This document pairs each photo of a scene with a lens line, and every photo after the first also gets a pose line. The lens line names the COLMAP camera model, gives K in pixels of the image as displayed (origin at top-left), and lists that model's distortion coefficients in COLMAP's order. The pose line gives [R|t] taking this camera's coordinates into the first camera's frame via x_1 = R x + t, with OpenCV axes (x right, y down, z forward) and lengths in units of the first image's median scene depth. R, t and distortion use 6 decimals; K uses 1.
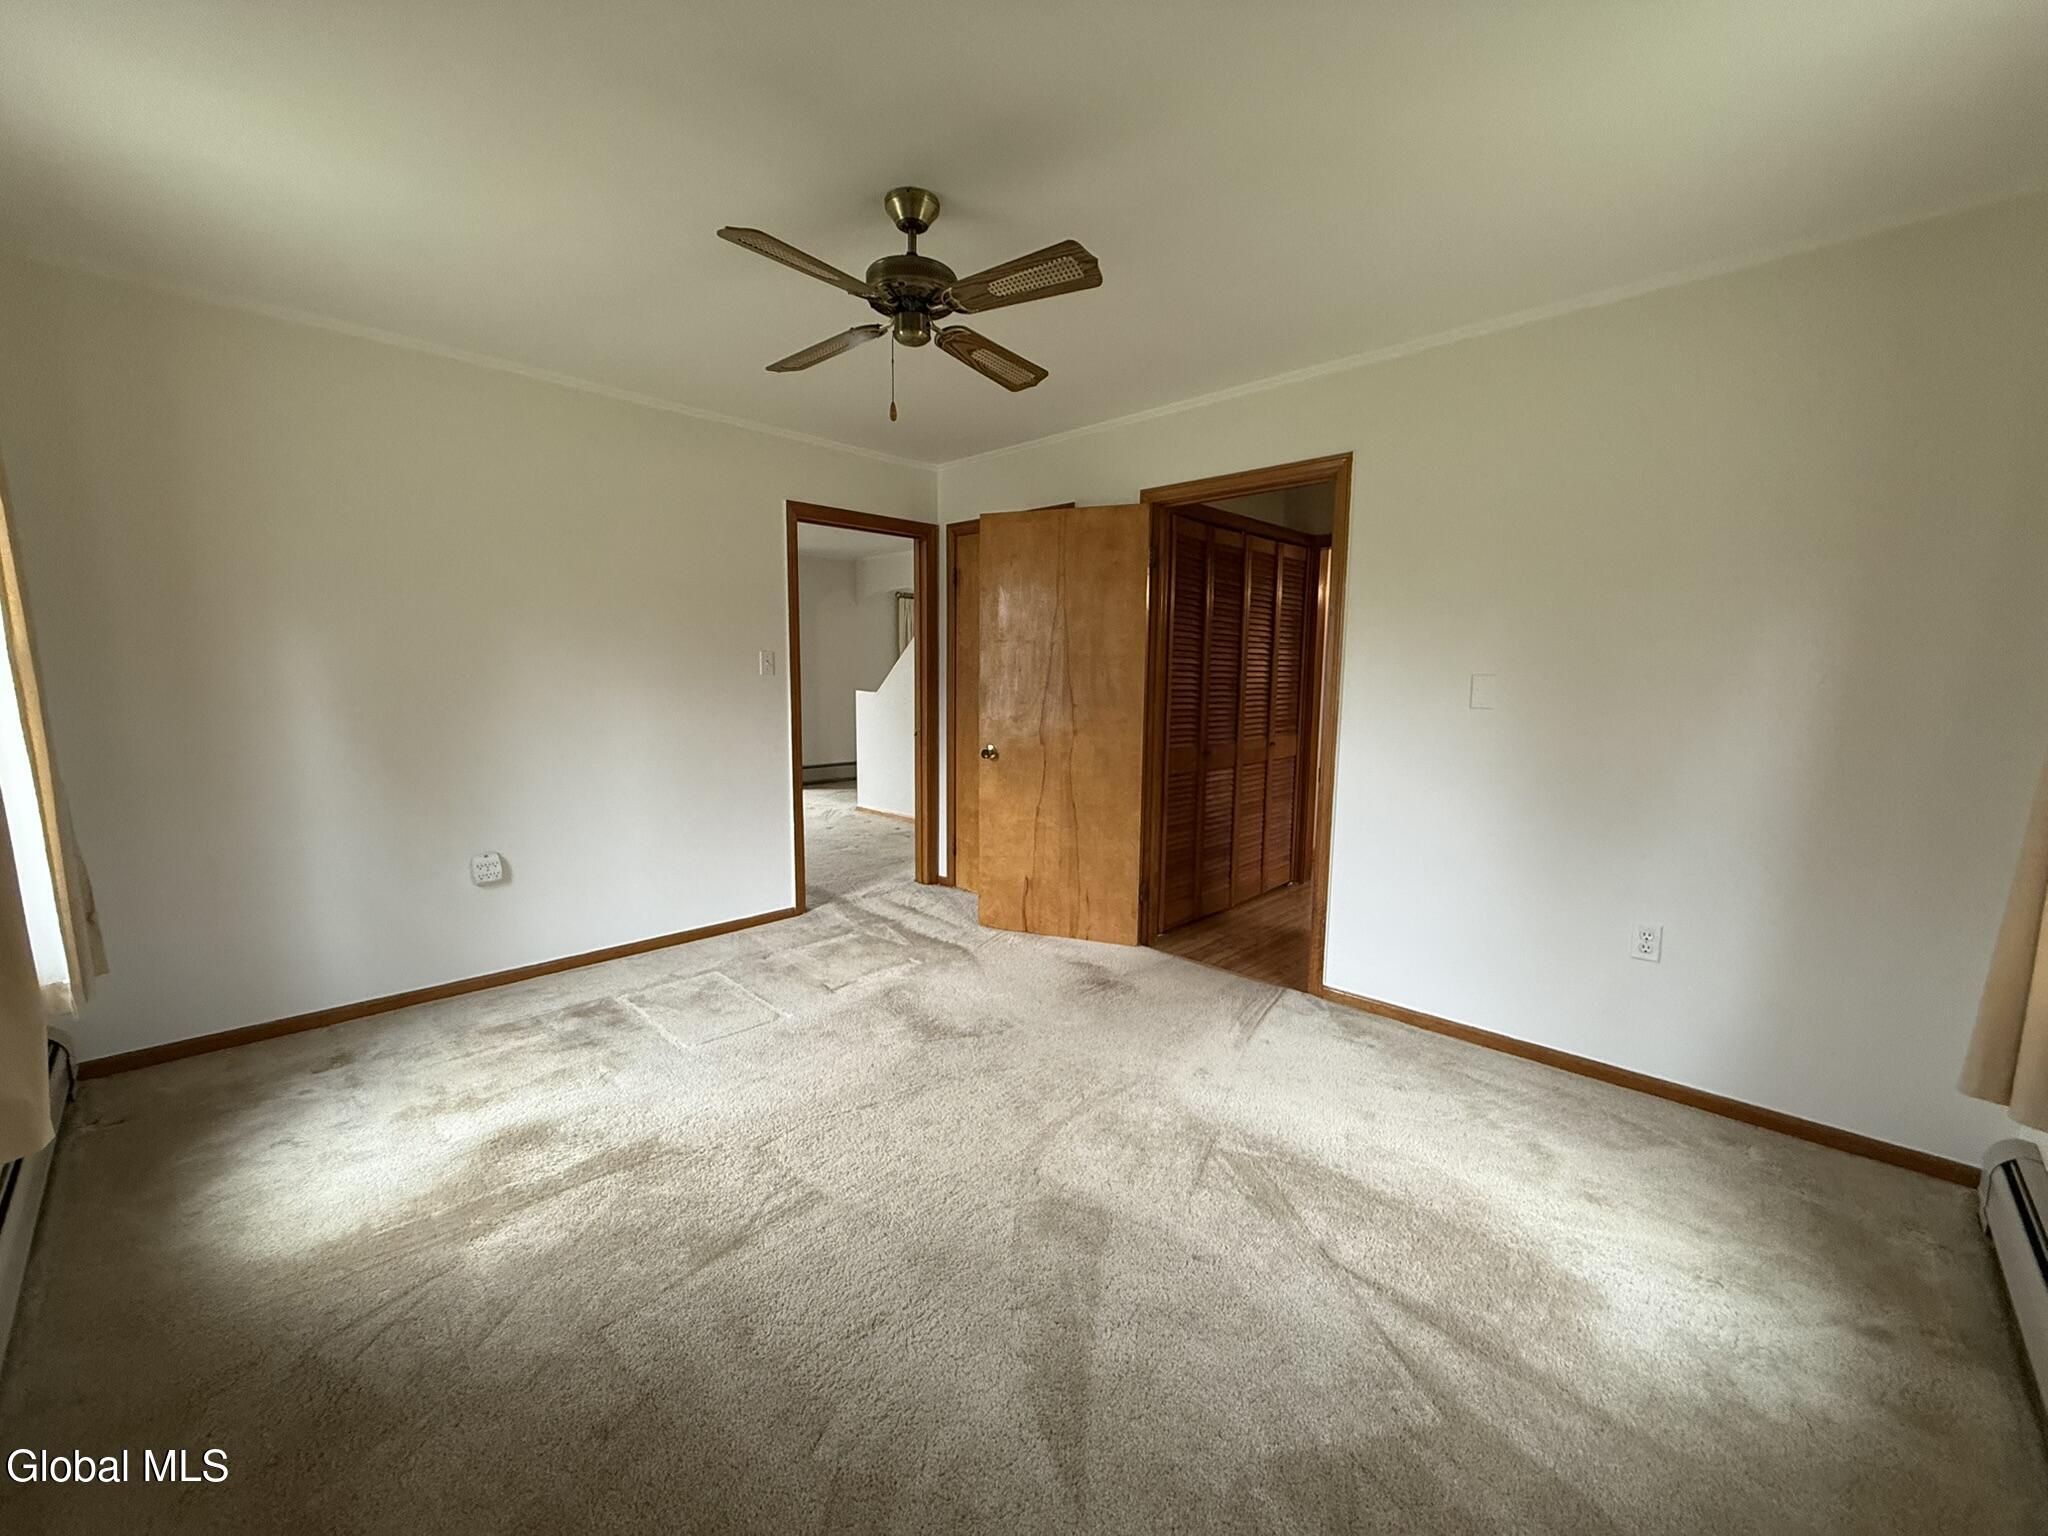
lens RADIAL K [[820.4, 0, 1024.0], [0, 820.4, 768.0], [0, 0, 1]] dist [0.010516, 0.000037]
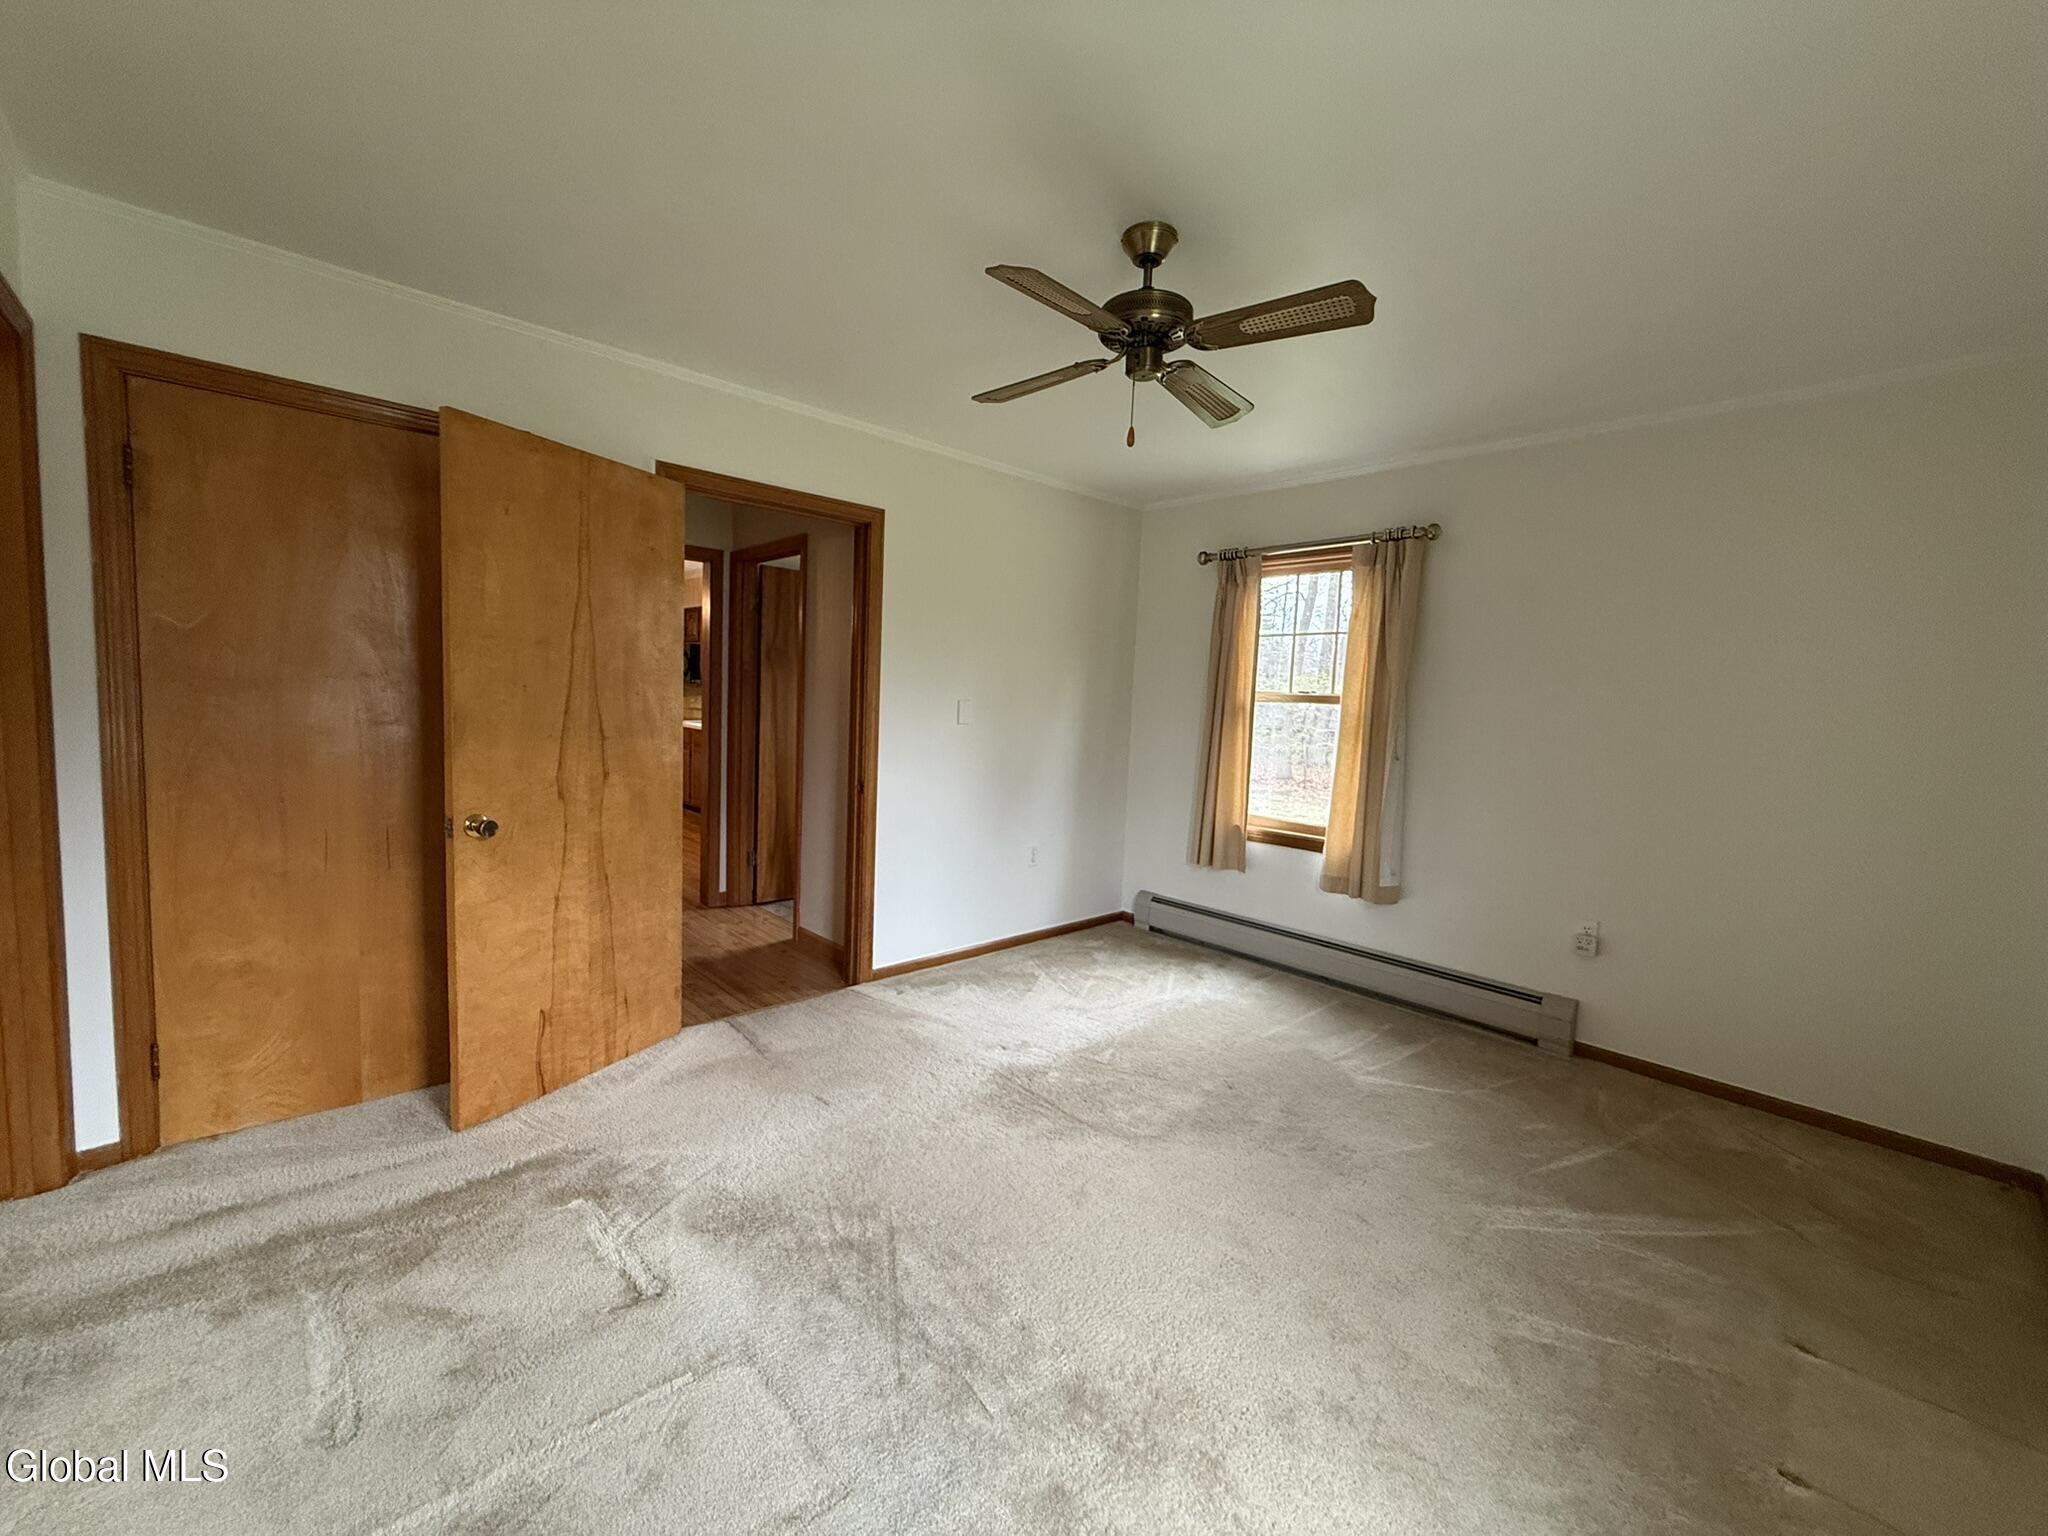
lens RADIAL K [[813.1, 0, 1020.0], [0, 813.1, 764.6], [0, 0, 1]] dist [-0.000583, -0.000161]
pose [[0.052722, -0.091394, 0.994418, -0.640747], [0.079190, 0.993050, 0.087070, -0.089377], [-0.995464, 0.074157, 0.059593, 0.630319]]
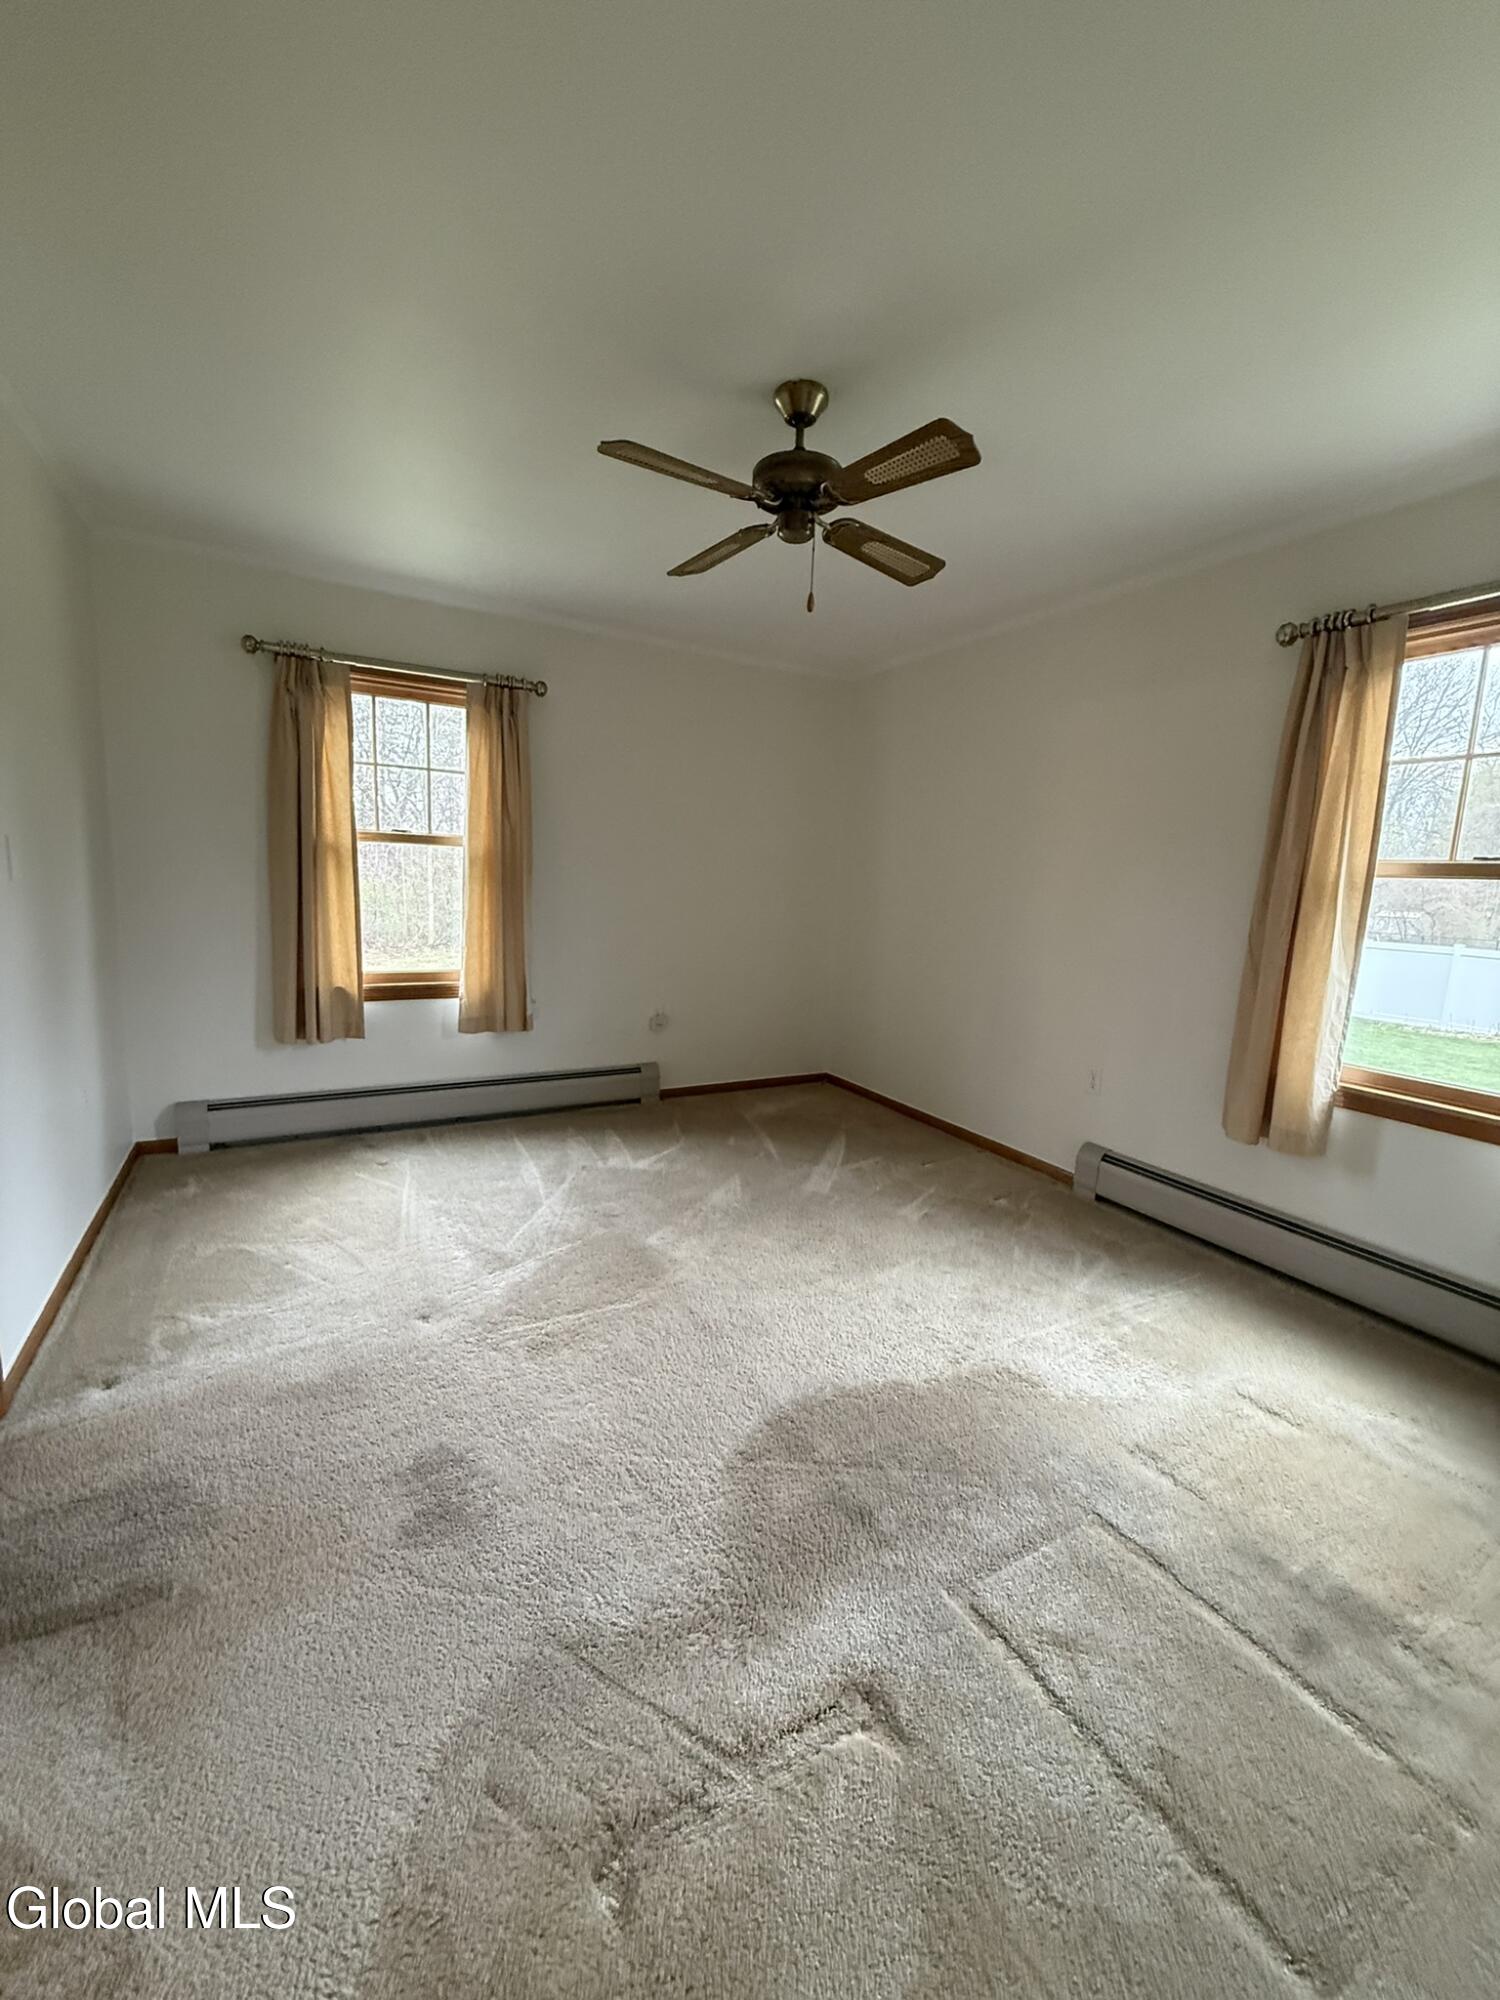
lens RADIAL K [[791.2, 0, 752.6], [0, 791.2, 992.1], [0, 0, 1]] dist [-0.000656, -0.000308]
pose [[-0.957452, -0.094768, 0.272590, -0.224630], [-0.020568, 0.964552, 0.263090, -0.135439], [-0.287860, 0.246289, -0.925461, 1.144440]]
